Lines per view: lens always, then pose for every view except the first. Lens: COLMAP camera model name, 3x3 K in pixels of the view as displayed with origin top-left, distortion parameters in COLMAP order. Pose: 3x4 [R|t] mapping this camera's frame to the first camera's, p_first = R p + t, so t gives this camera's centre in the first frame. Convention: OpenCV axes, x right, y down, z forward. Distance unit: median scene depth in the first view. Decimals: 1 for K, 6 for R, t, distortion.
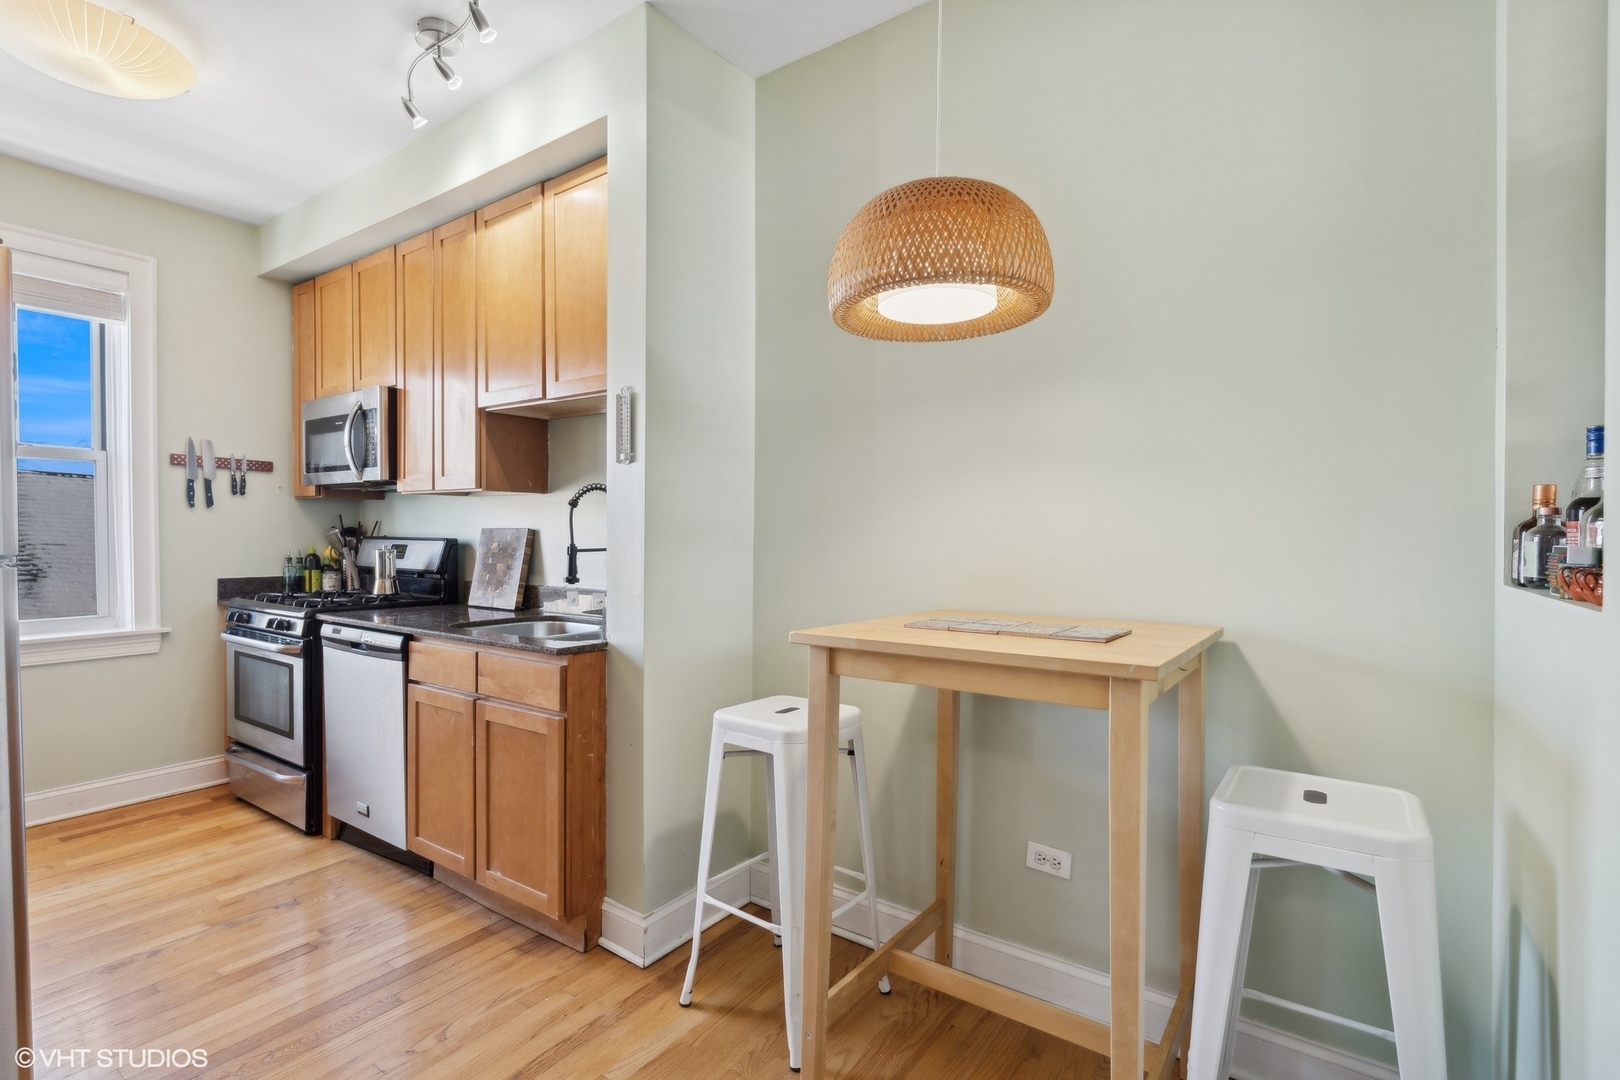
lens RADIAL K [[765.4, 0, 804.1], [0, 765.4, 547.5], [0, 0, 1]] dist [-0.001921, 0.000044]
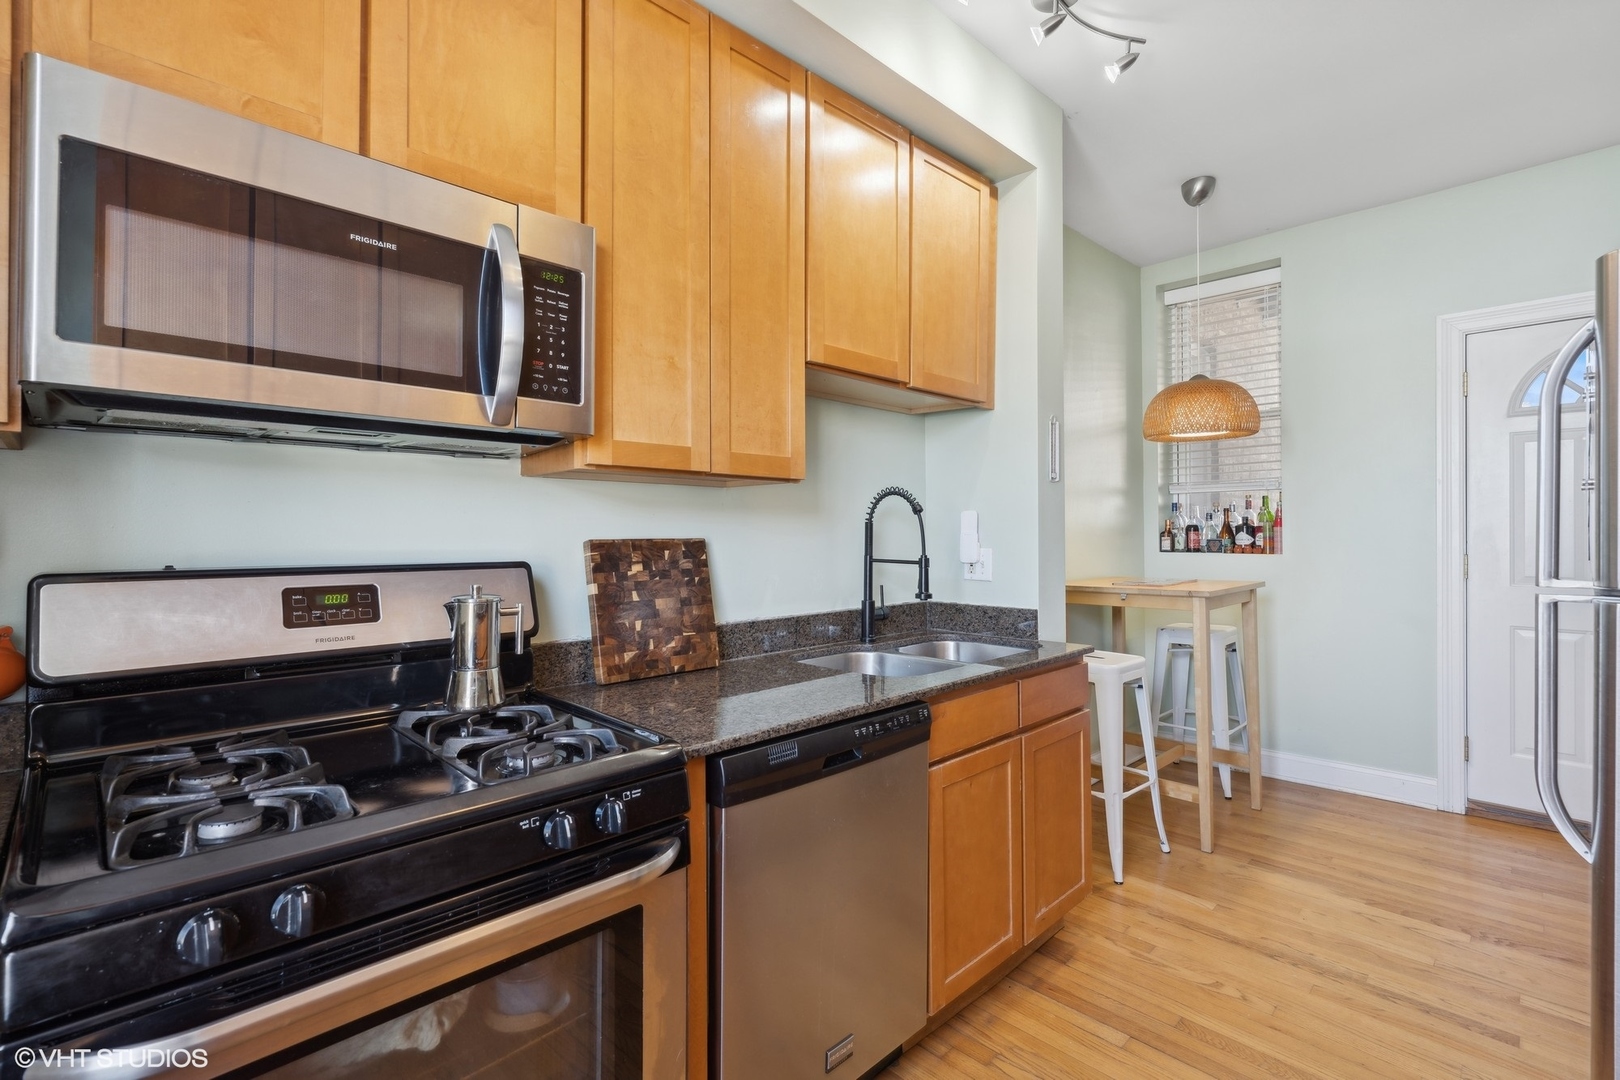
lens RADIAL K [[738.2, 0, 803.7], [0, 738.2, 530.8], [0, 0, 1]] dist [0.000496, 0.000130]
pose [[0.182206, -0.002951, 0.983256, -0.932585], [0.024888, 0.999689, -0.001612, -0.027325], [-0.982945, 0.024765, 0.182222, 0.777067]]
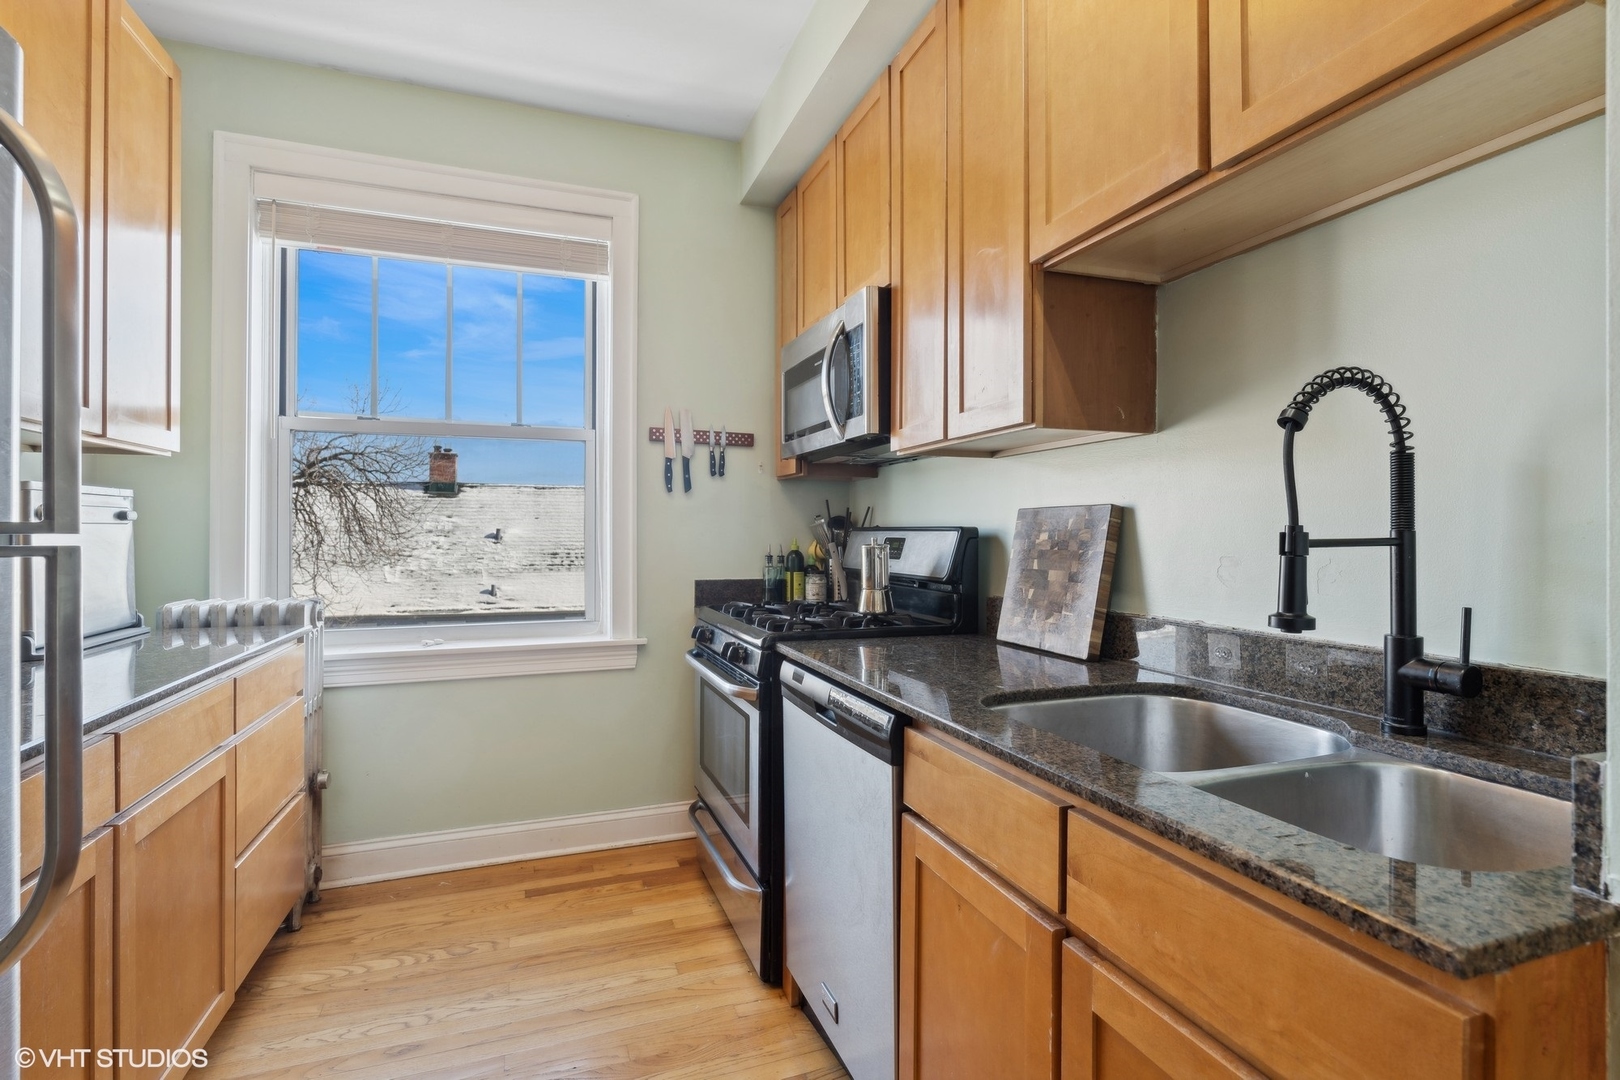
lens RADIAL K [[760.4, 0, 808.8], [0, 760.4, 532.1], [0, 0, 1]] dist [0.000867, 0.000090]
pose [[0.820501, -0.005587, -0.571618, -0.228030], [-0.008433, 0.999725, -0.021877, 0.007115], [0.571583, 0.022770, 0.820228, 0.445514]]
